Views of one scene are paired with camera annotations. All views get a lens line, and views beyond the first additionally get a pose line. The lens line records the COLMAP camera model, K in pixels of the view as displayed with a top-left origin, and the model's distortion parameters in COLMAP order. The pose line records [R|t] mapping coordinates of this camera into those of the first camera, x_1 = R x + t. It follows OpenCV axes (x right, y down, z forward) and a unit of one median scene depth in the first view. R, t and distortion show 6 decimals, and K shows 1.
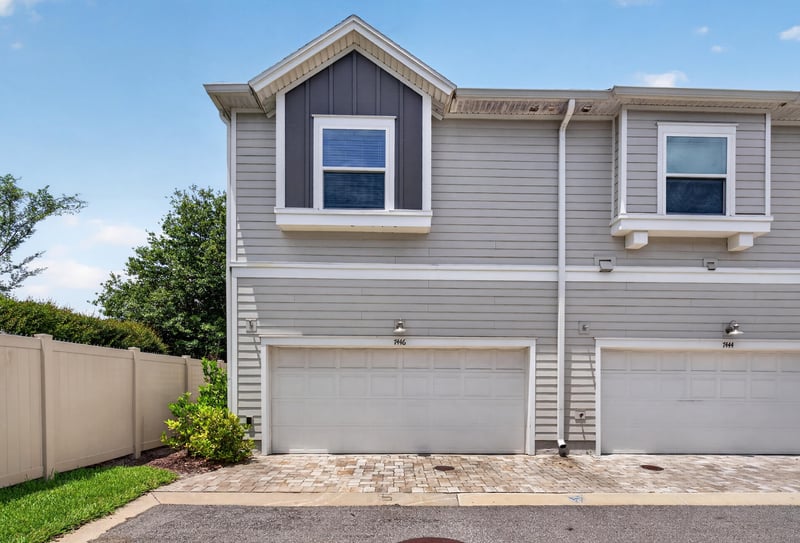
lens RADIAL K [[387.7, 0, 399.0], [0, 387.7, 309.2], [0, 0, 1]] dist [-0.001749, 0.000258]
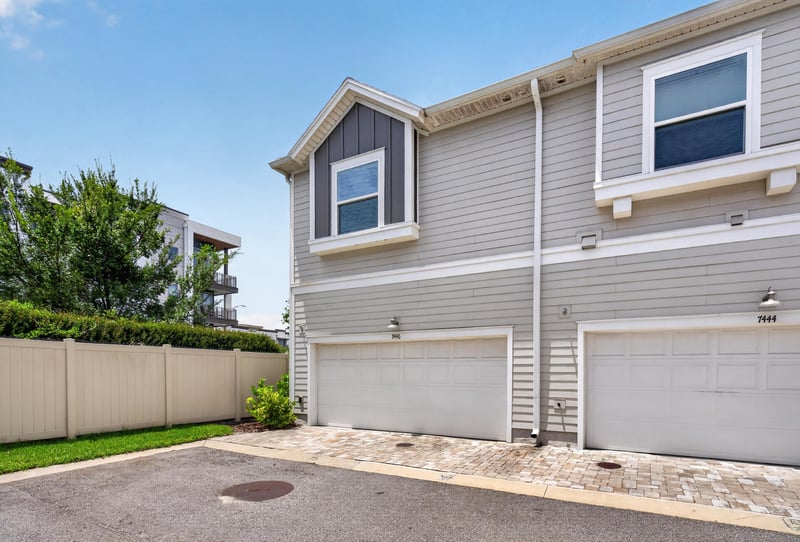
lens RADIAL K [[389.2, 0, 428.9], [0, 389.2, 289.1], [0, 0, 1]] dist [-0.001411, -0.000209]
pose [[0.875430, -0.104196, -0.471980, 0.648364], [0.092882, 0.994554, -0.047285, 0.007429], [0.474336, -0.002444, 0.880341, 0.009780]]
